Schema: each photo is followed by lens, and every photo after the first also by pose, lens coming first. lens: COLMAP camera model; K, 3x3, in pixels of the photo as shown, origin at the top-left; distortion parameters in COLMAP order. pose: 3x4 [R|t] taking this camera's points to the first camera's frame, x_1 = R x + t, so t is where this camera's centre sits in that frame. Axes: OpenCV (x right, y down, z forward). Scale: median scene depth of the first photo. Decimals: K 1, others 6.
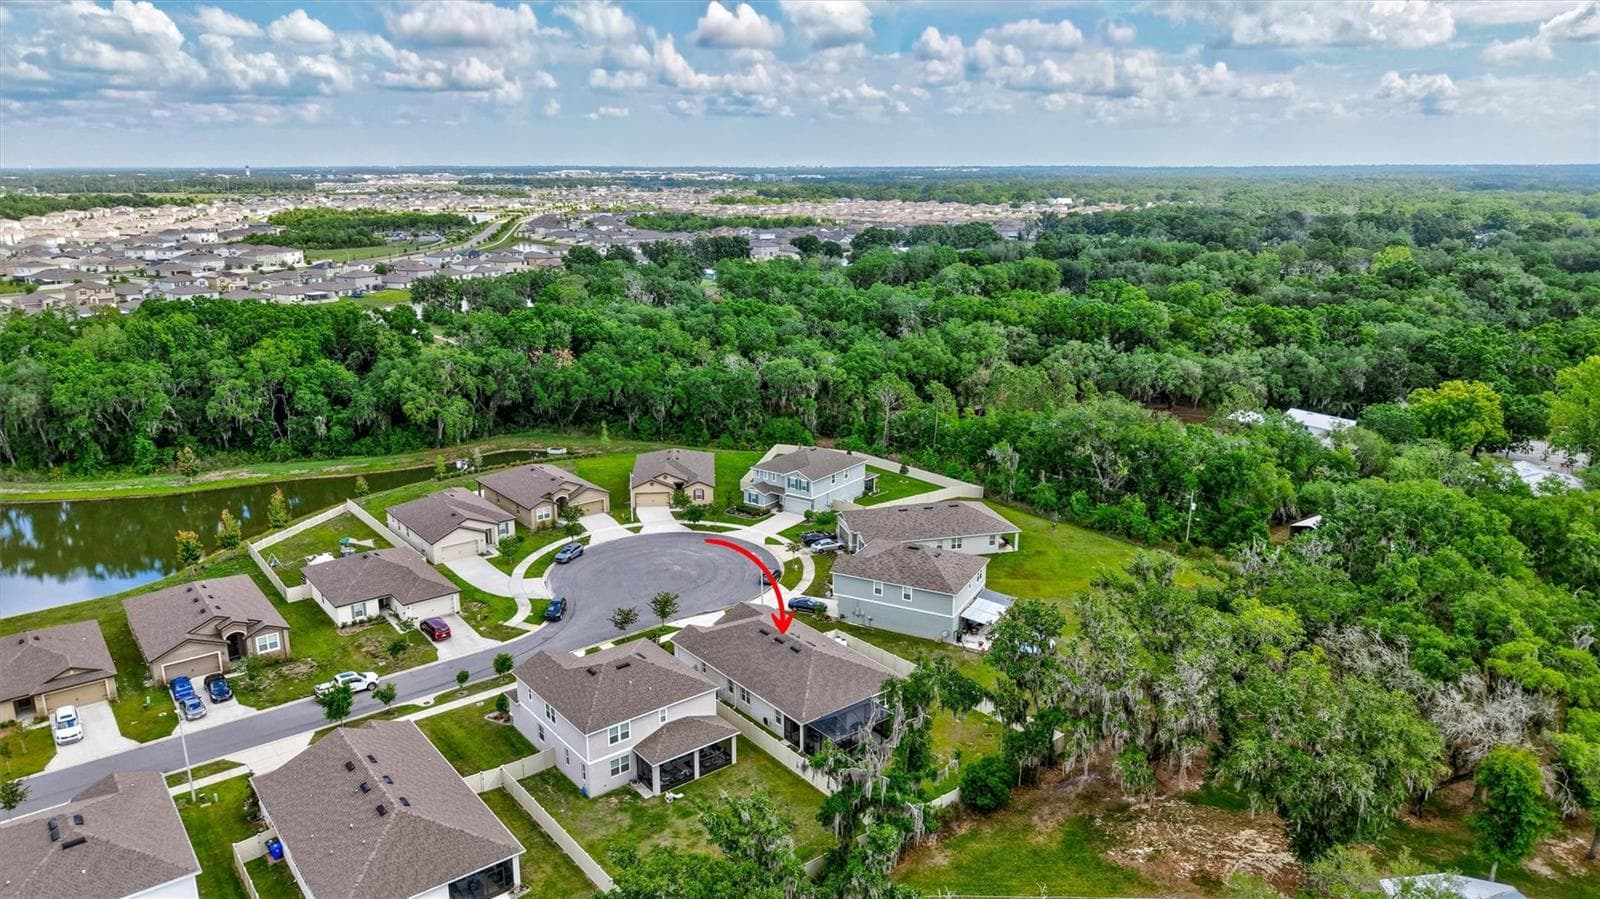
lens RADIAL K [[1109.9, 0, 800.0], [0, 1109.9, 449.5], [0, 0, 1]] dist [0.000336, -0.003214]
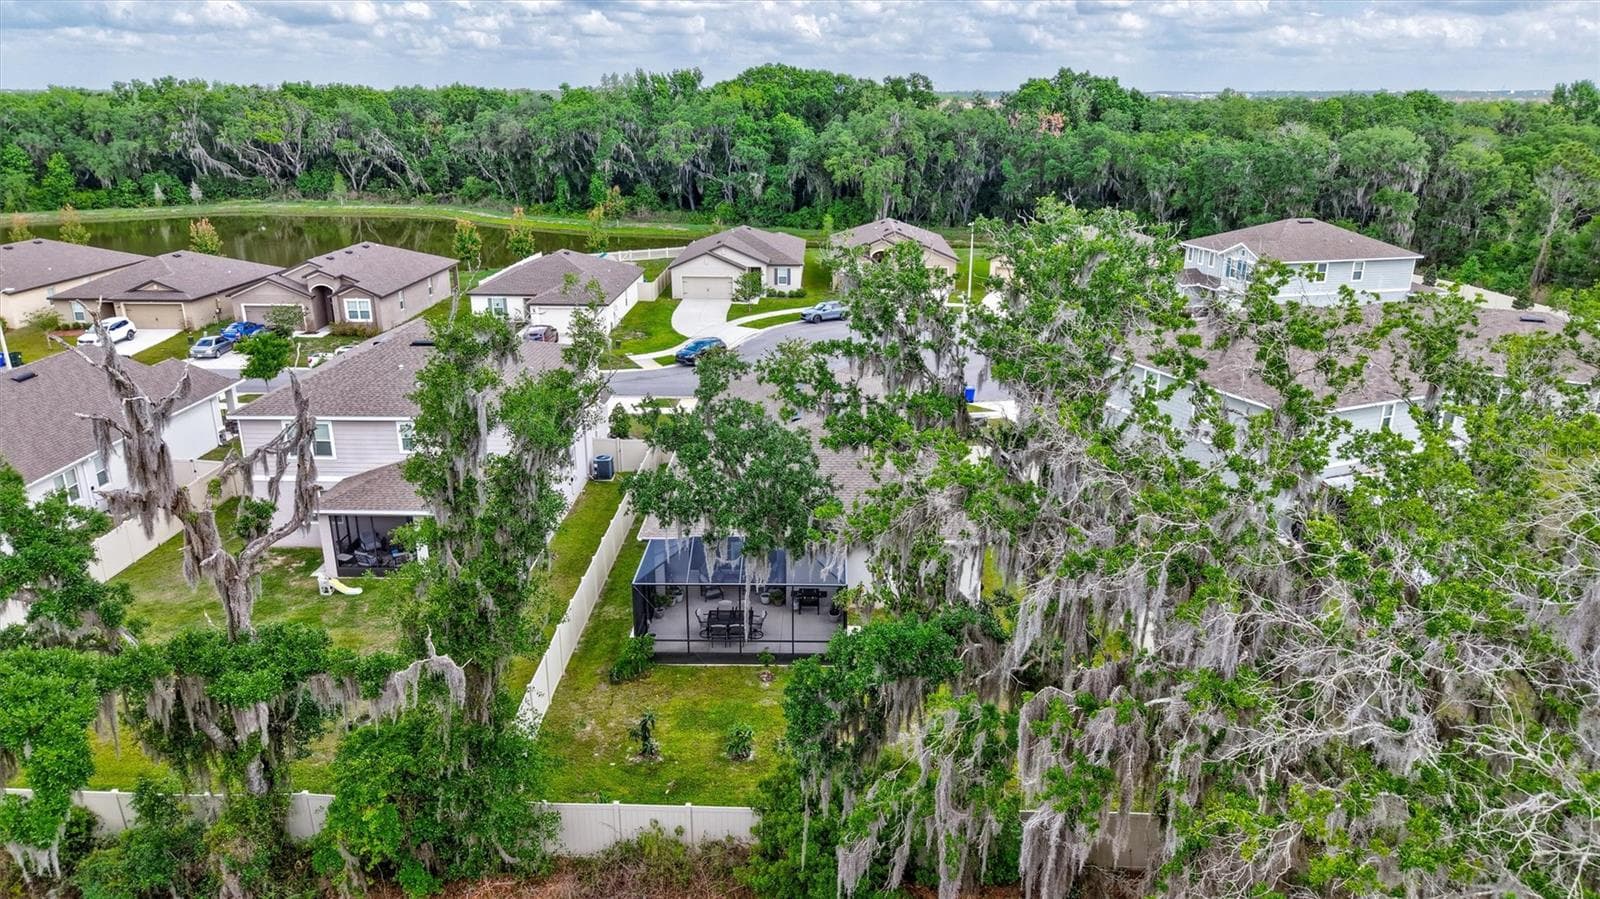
lens RADIAL K [[1153.2, 0, 800.0], [0, 1153.2, 449.5], [0, 0, 1]] dist [-0.000416, 0.004836]
pose [[0.781463, 0.207824, -0.588323, 0.207788], [-0.179799, 0.977908, 0.106619, 0.104084], [0.597484, 0.022461, 0.801566, 0.438756]]
